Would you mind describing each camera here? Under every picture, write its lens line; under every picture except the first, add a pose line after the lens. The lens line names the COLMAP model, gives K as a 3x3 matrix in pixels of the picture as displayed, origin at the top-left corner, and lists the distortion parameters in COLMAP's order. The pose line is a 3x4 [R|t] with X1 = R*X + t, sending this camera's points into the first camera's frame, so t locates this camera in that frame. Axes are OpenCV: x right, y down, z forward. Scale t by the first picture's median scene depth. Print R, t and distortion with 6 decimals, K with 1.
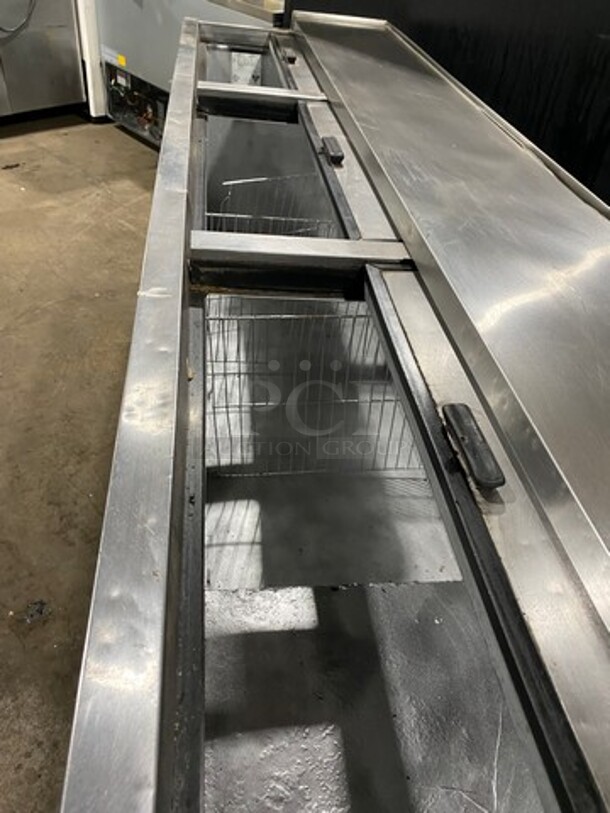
lens RADIAL K [[528.4, 0, 294.4], [0, 528.4, 405.0], [0, 0, 1]] dist [0.007930, -0.001089]
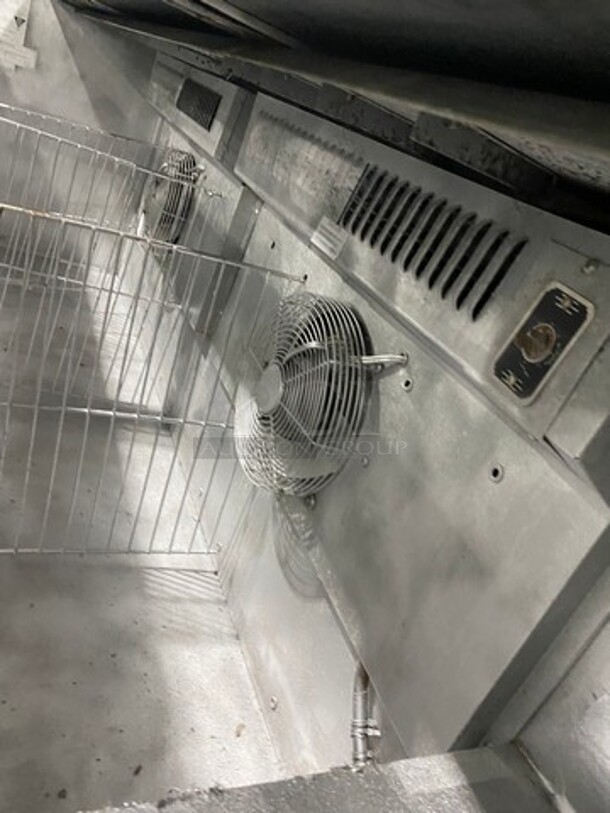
lens RADIAL K [[624.3, 0, 305.0], [0, 624.3, 406.5], [0, 0, 1]] dist [0.002318, -0.005244]
pose [[0.917863, 0.117241, 0.379185, 0.049614], [-0.051294, 0.982404, -0.179589, 0.080005], [-0.393568, 0.145388, 0.907726, 0.290779]]
